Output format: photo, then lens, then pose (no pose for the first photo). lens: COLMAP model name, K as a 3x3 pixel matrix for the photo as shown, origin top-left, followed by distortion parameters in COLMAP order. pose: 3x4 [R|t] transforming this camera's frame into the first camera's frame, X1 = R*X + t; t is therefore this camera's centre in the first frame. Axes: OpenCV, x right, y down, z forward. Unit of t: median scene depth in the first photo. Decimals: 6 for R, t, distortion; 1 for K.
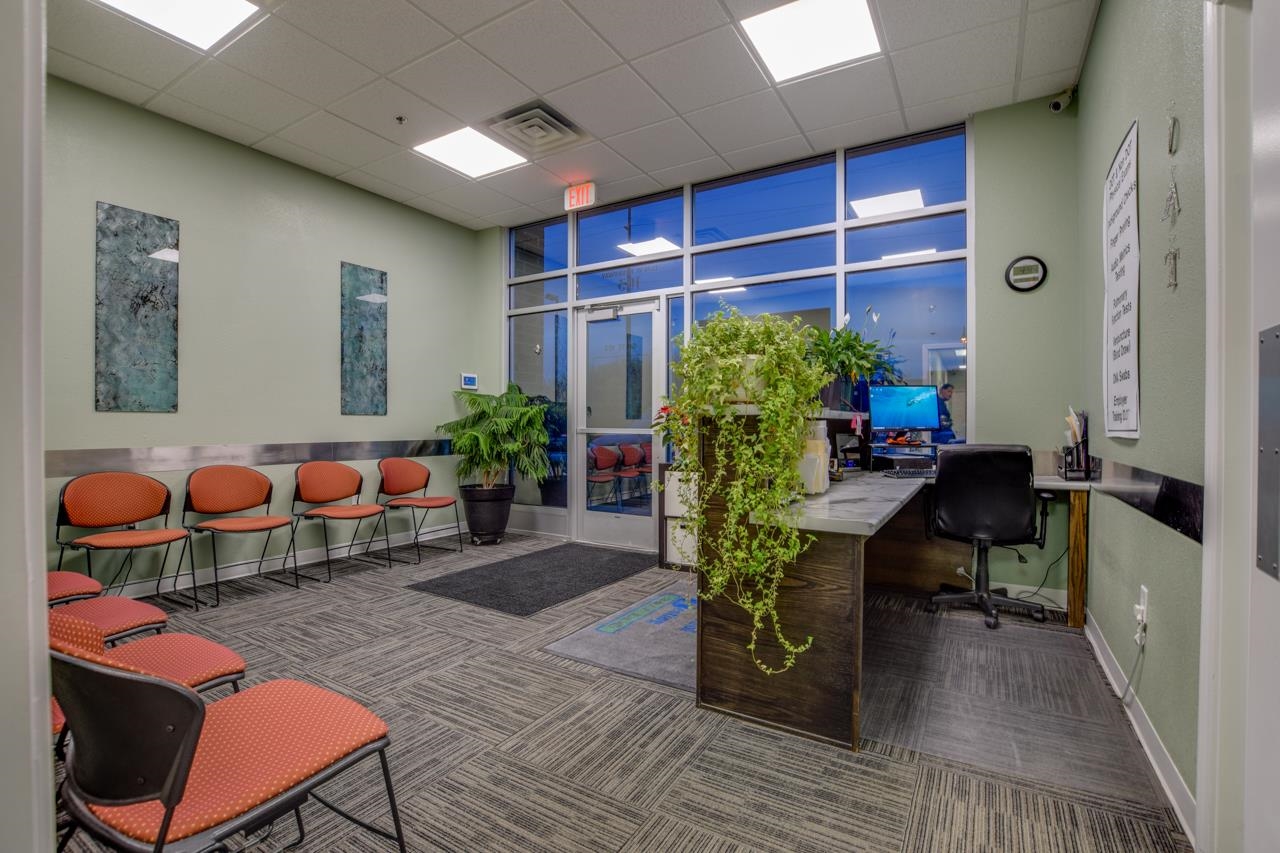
lens RADIAL K [[574.1, 0, 645.5], [0, 574.1, 426.2], [0, 0, 1]] dist [-0.030817, 0.011405]
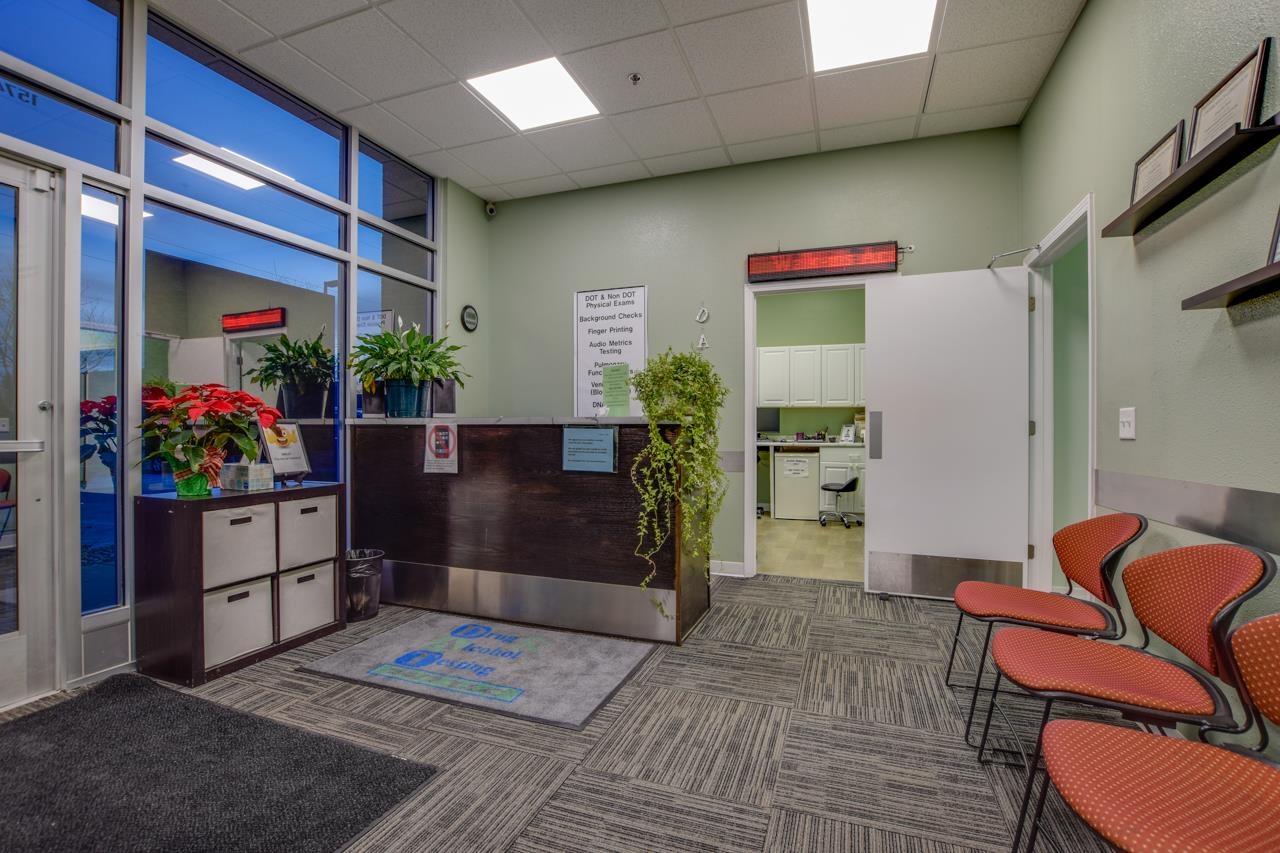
lens RADIAL K [[574.1, 0, 643.0], [0, 574.1, 426.6], [0, 0, 1]] dist [-0.030817, 0.011405]
pose [[-0.192601, 0.000724, 0.981277, -0.830780], [0.002076, 0.999998, -0.000330, -0.008164], [-0.981275, 0.001973, -0.192602, 0.937425]]
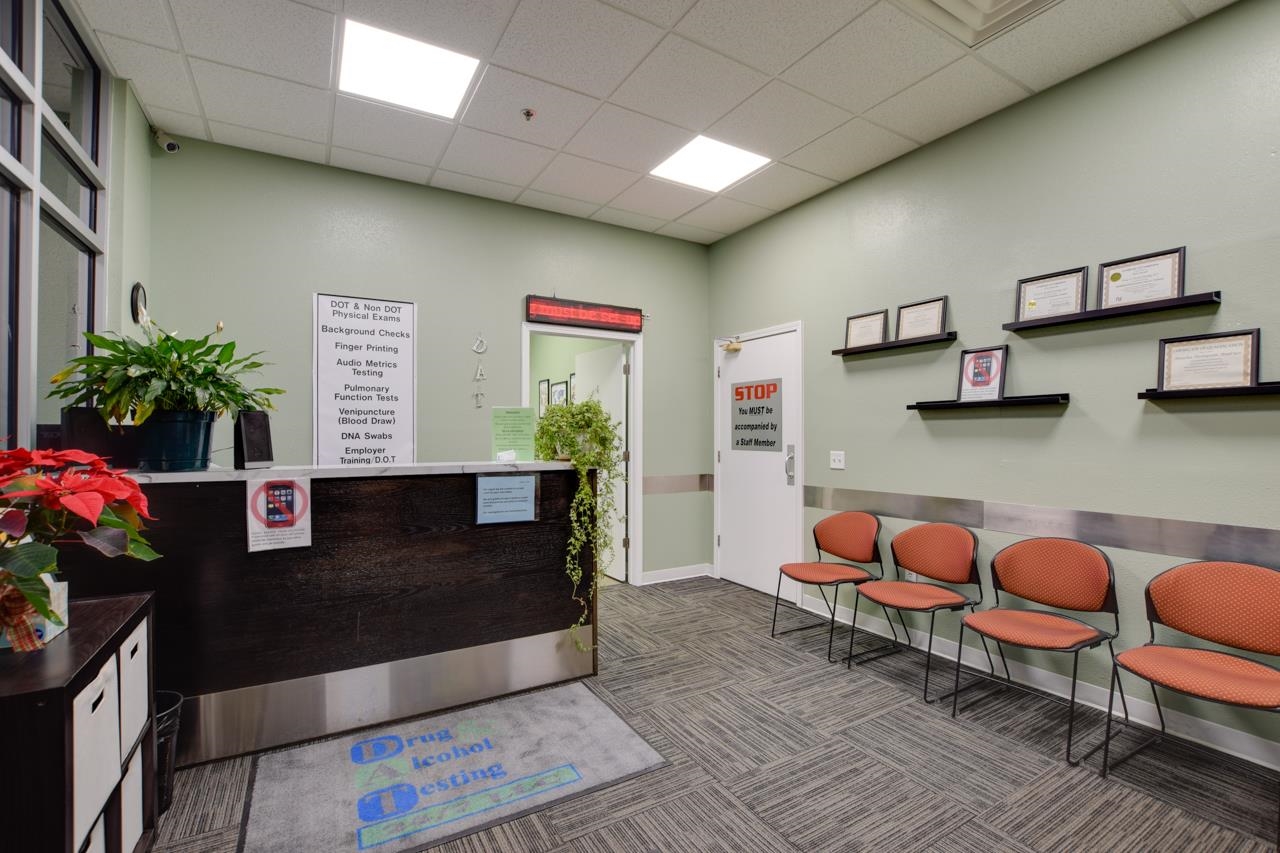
lens RADIAL K [[574.1, 0, 648.6], [0, 574.1, 425.7], [0, 0, 1]] dist [-0.030817, 0.011405]
pose [[-0.885036, 0.004182, 0.465504, -0.477324], [0.000529, 0.999968, -0.007977, -0.077857], [-0.465523, -0.006814, -0.885010, 1.537992]]
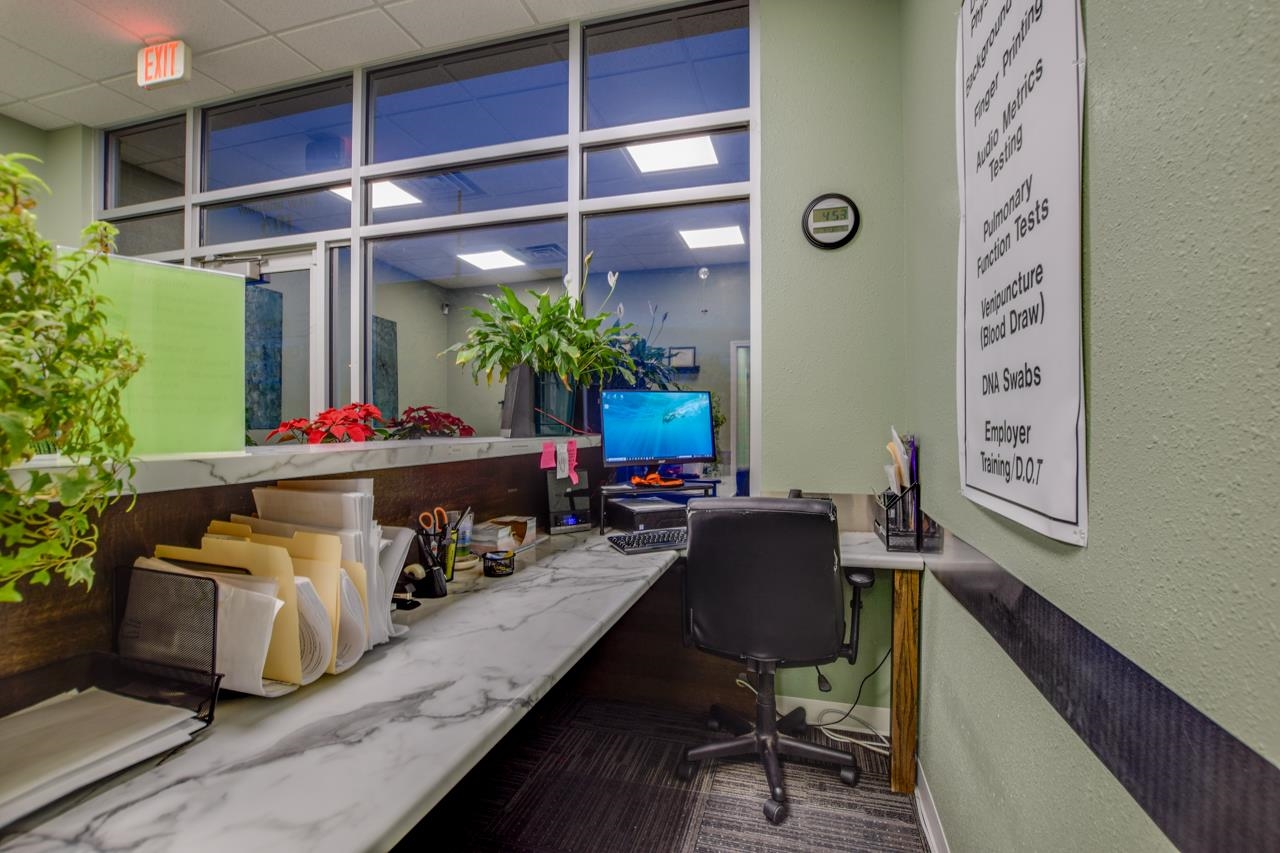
lens RADIAL K [[574.1, 0, 638.2], [0, 574.1, 426.3], [0, 0, 1]] dist [-0.030817, 0.011405]
pose [[0.967925, -0.001852, 0.251233, 0.322804], [0.001798, 0.999998, 0.000442, -0.037961], [-0.251233, 0.000024, 0.967927, 0.465368]]
